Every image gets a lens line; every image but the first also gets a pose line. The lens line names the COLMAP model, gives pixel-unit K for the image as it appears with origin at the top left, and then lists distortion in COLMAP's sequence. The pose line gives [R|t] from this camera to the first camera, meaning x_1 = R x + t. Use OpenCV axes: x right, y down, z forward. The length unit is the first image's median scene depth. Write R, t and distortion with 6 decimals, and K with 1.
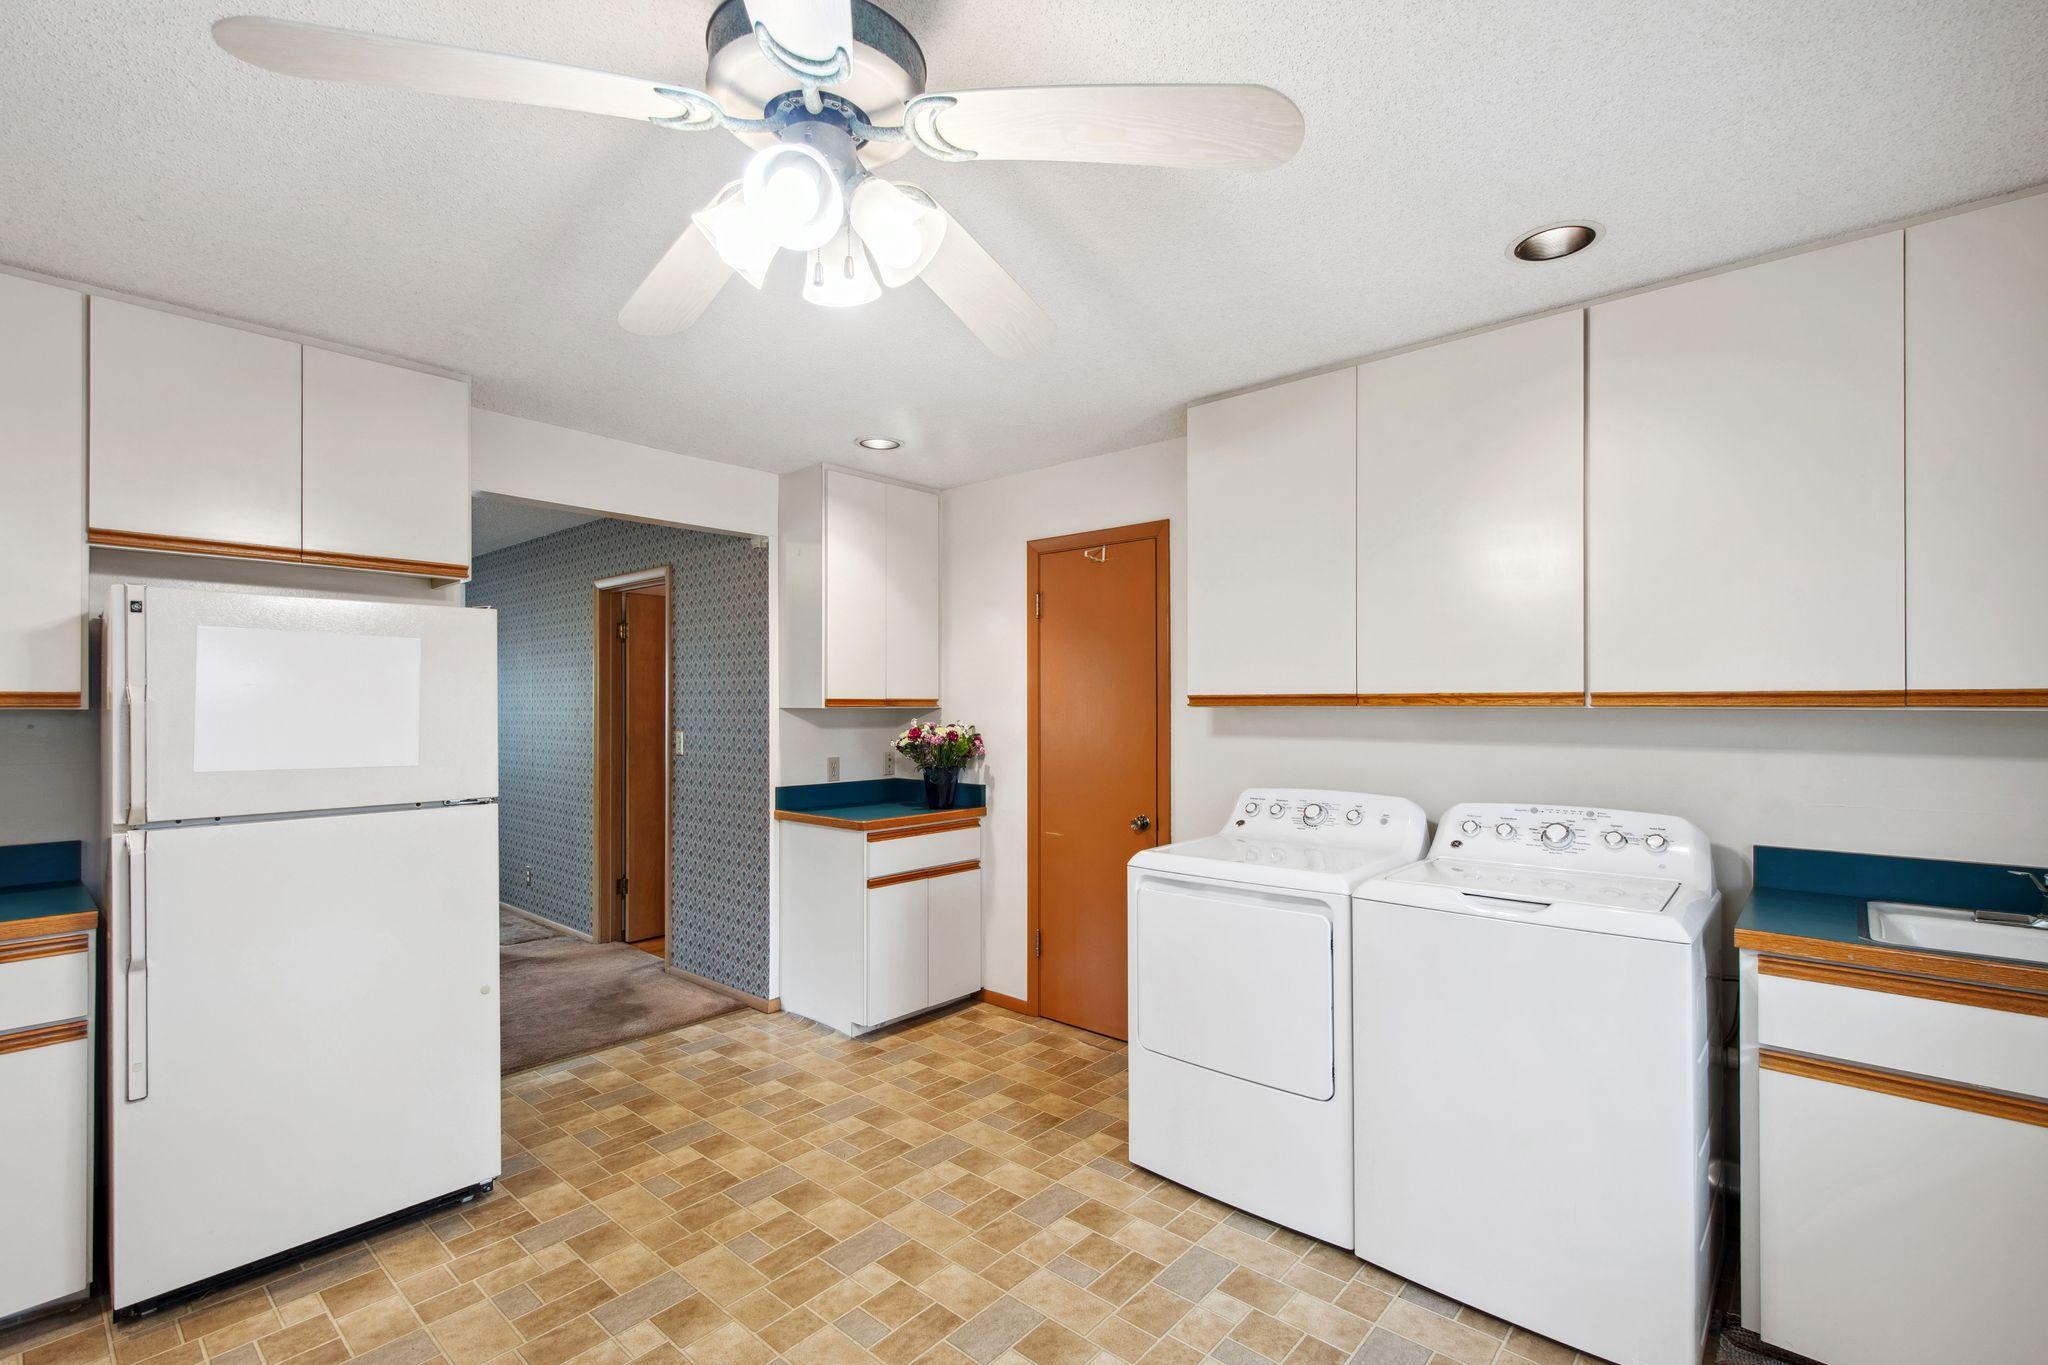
lens RADIAL K [[921.2, 0, 1020.8], [0, 921.2, 697.2], [0, 0, 1]] dist [0.014202, -0.000750]
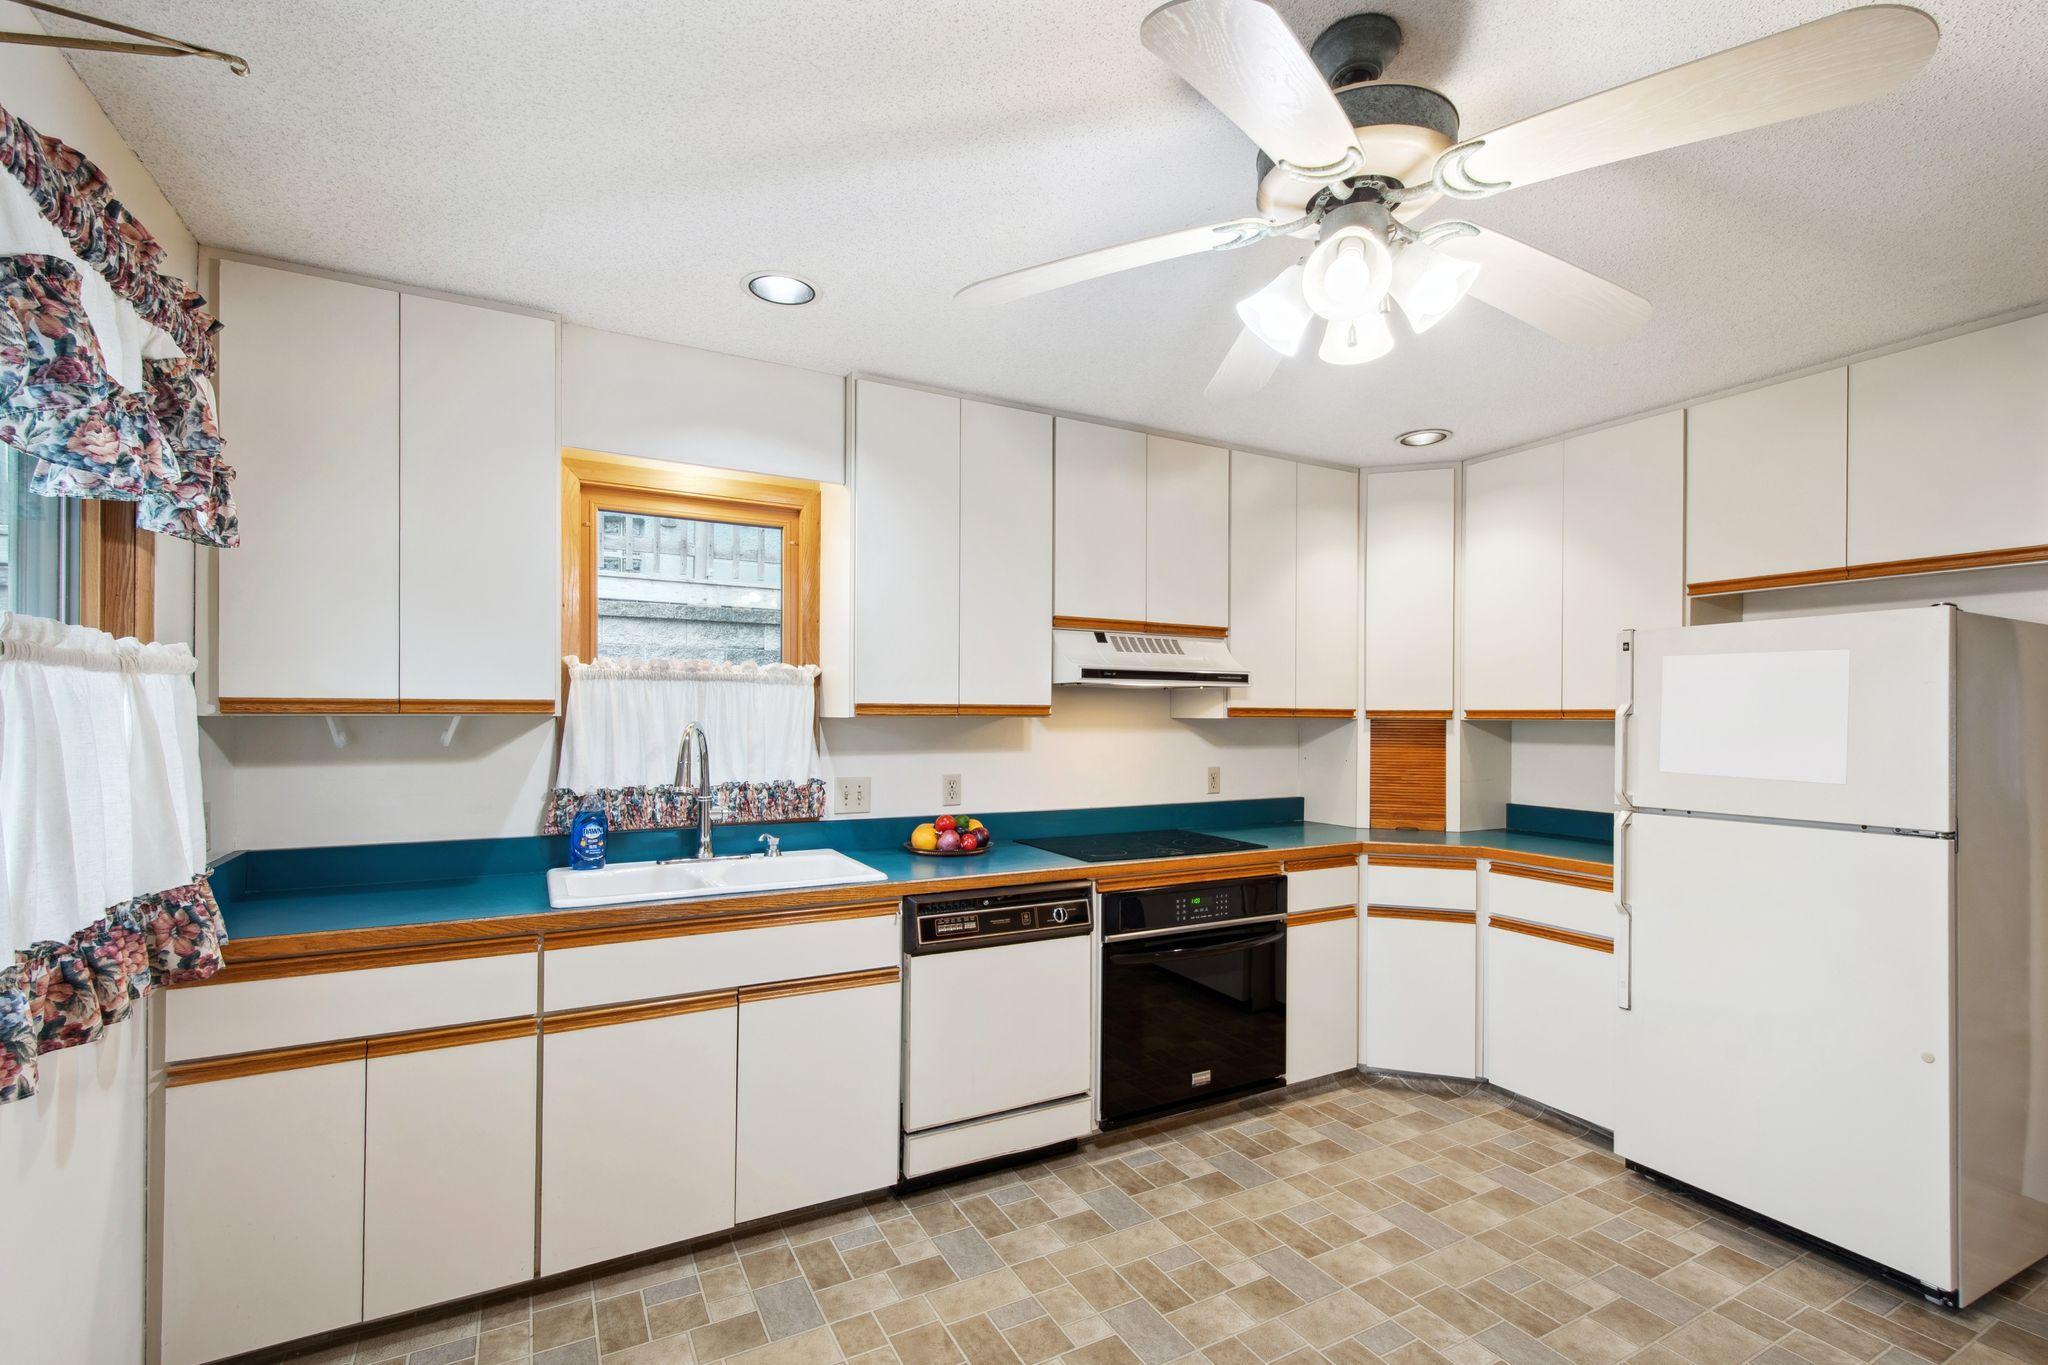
lens RADIAL K [[908.1, 0, 1047.3], [0, 908.1, 715.0], [0, 0, 1]] dist [0.010378, 0.000120]
pose [[-0.327466, -0.003725, -0.944855, 0.517288], [0.002262, 0.999986, -0.004726, 0.006715], [0.944860, -0.003685, -0.327454, 0.563365]]
